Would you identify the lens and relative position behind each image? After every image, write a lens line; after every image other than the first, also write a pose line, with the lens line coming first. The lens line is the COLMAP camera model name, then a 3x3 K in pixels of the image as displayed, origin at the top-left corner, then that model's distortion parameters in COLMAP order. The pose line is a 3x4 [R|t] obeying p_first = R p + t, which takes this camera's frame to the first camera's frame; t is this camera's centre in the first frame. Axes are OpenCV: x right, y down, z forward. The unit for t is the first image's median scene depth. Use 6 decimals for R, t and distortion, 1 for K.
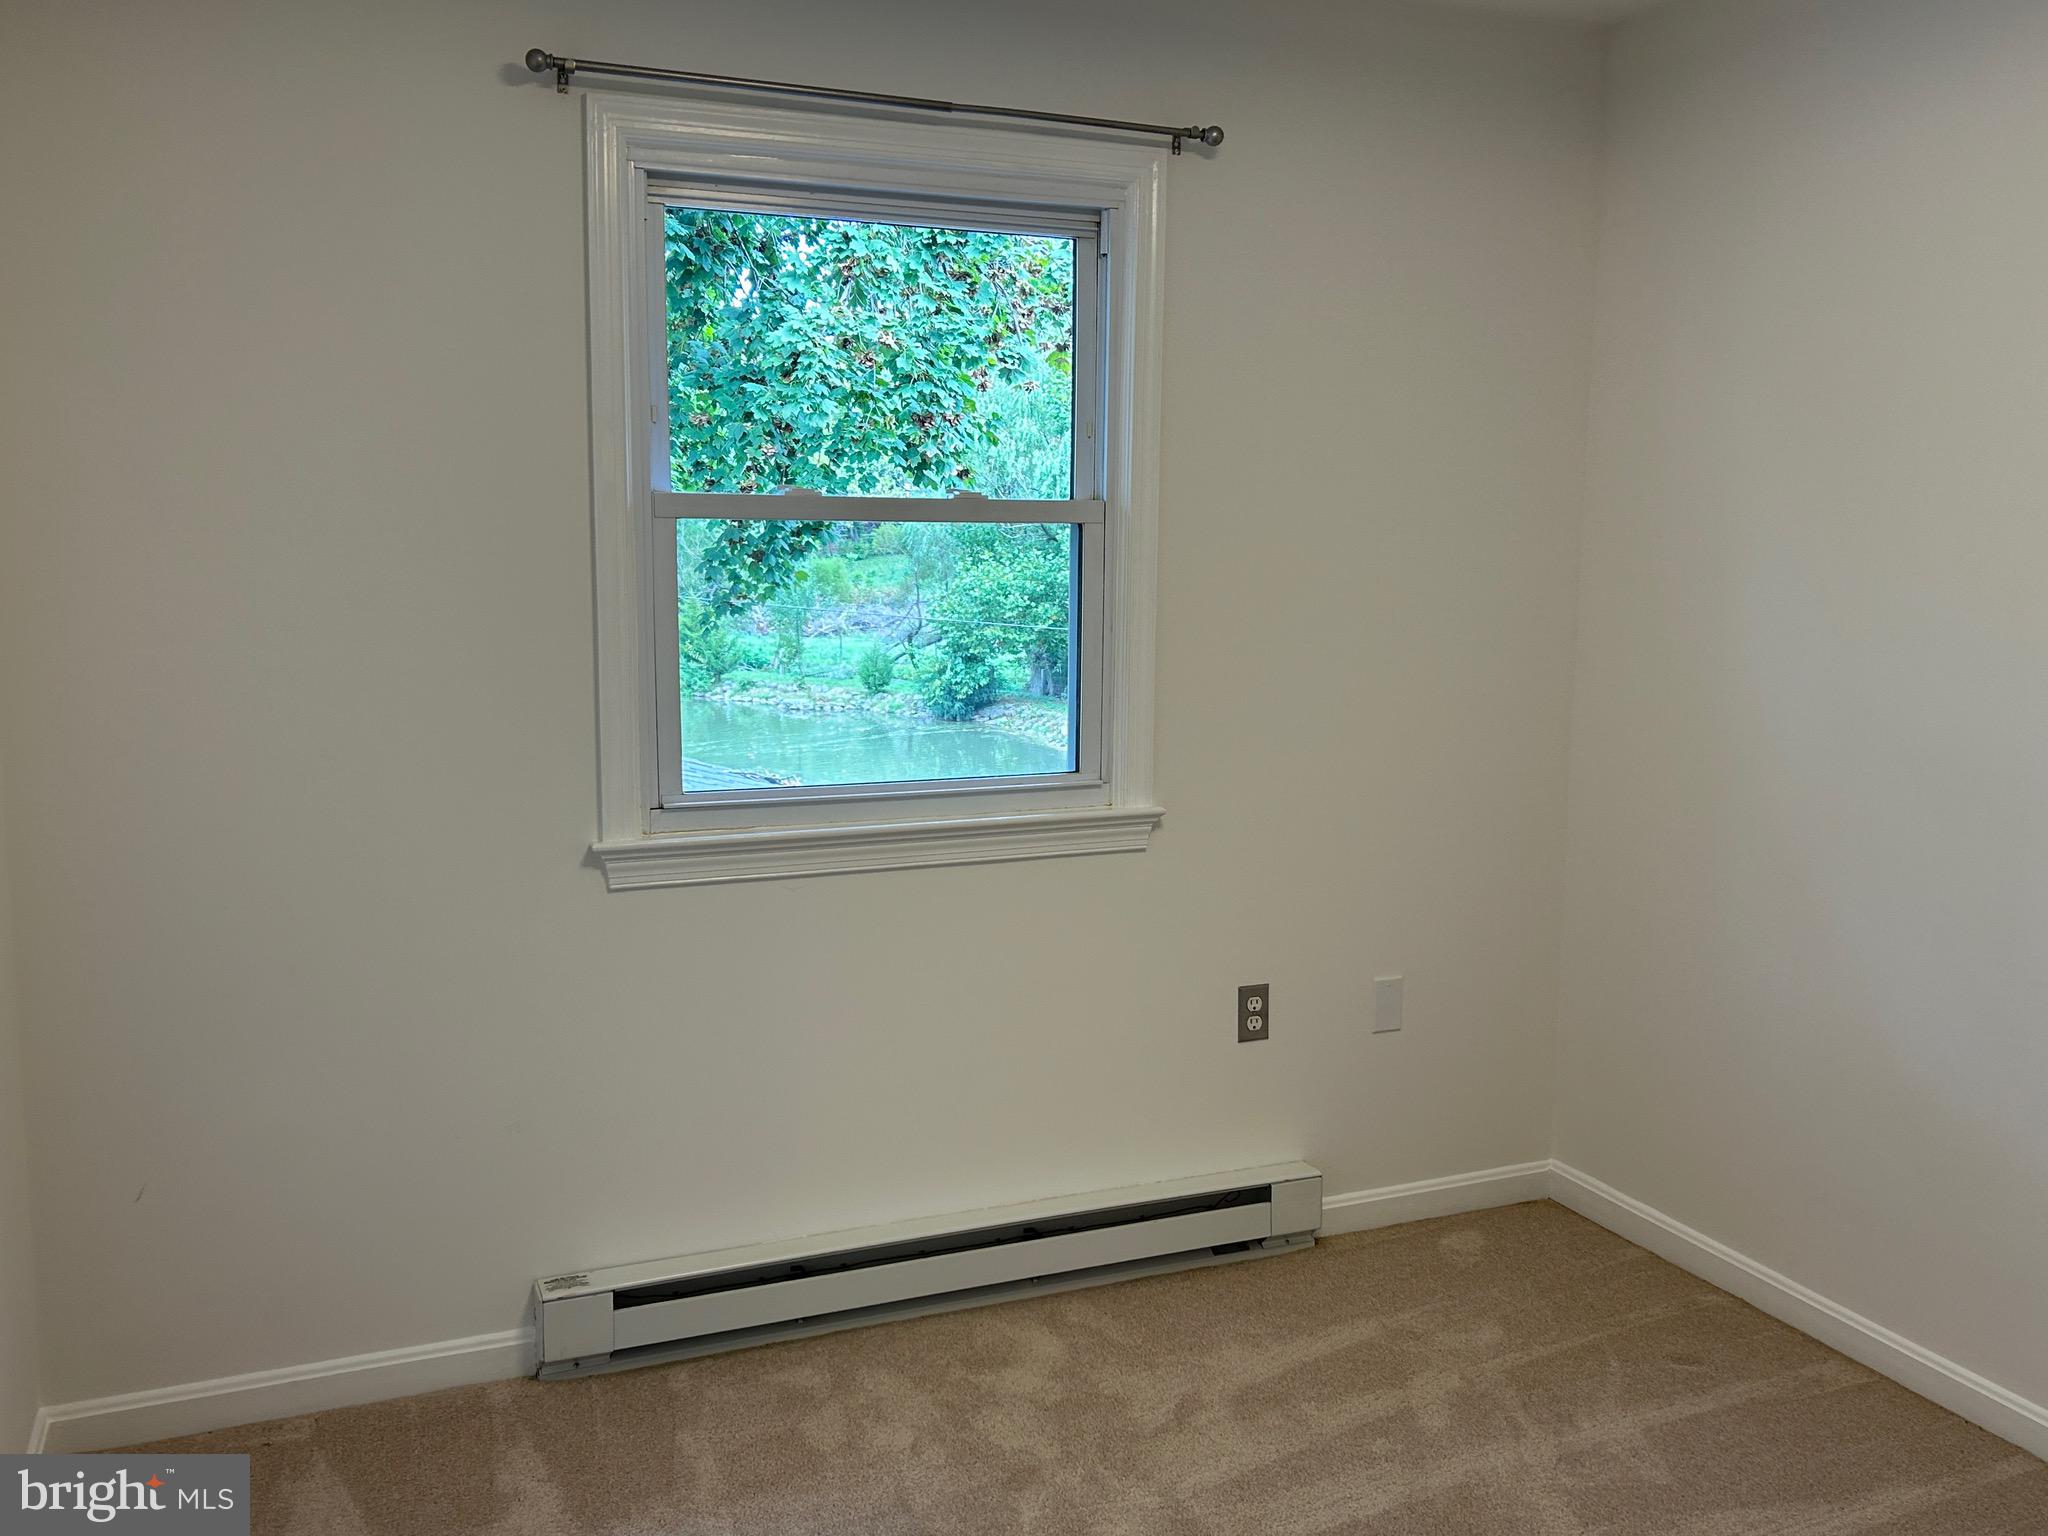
lens RADIAL K [[1802.8, 0, 1025.8], [0, 1802.8, 789.5], [0, 0, 1]] dist [0.115792, -0.258820]
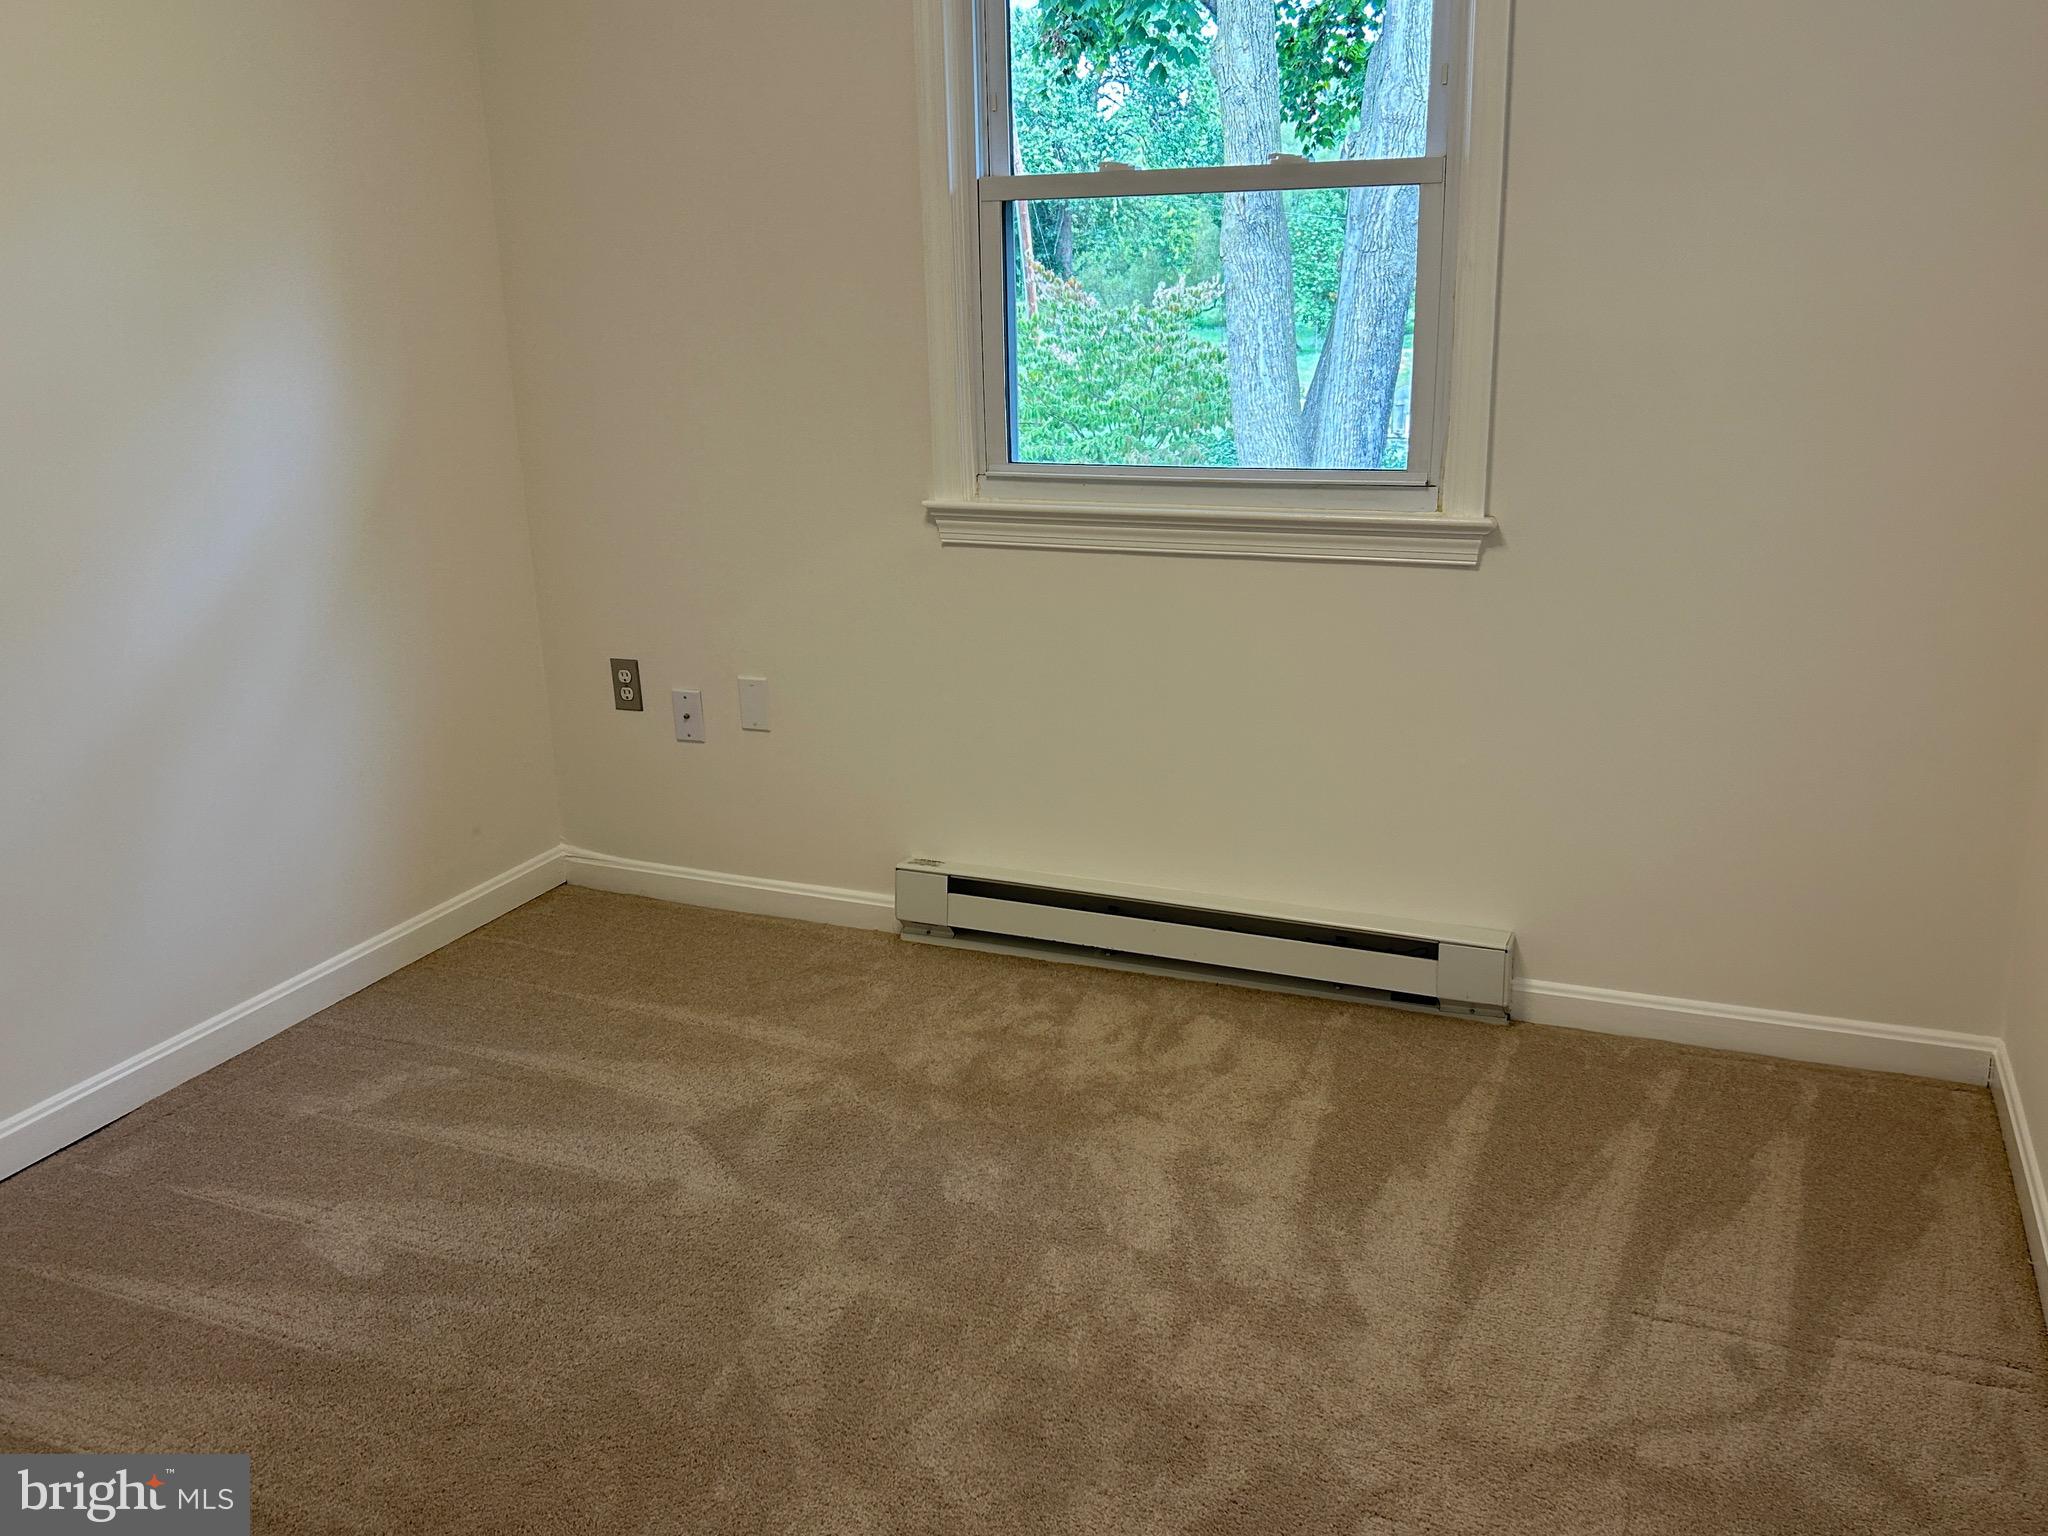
lens RADIAL K [[1726.8, 0, 1024.1], [0, 1726.8, 795.8], [0, 0, 1]] dist [0.089873, -0.238840]
pose [[0.673220, 0.203487, -0.710893, 0.954706], [-0.063755, 0.973783, 0.218361, -0.049704], [0.736689, -0.101682, 0.668543, 0.432292]]
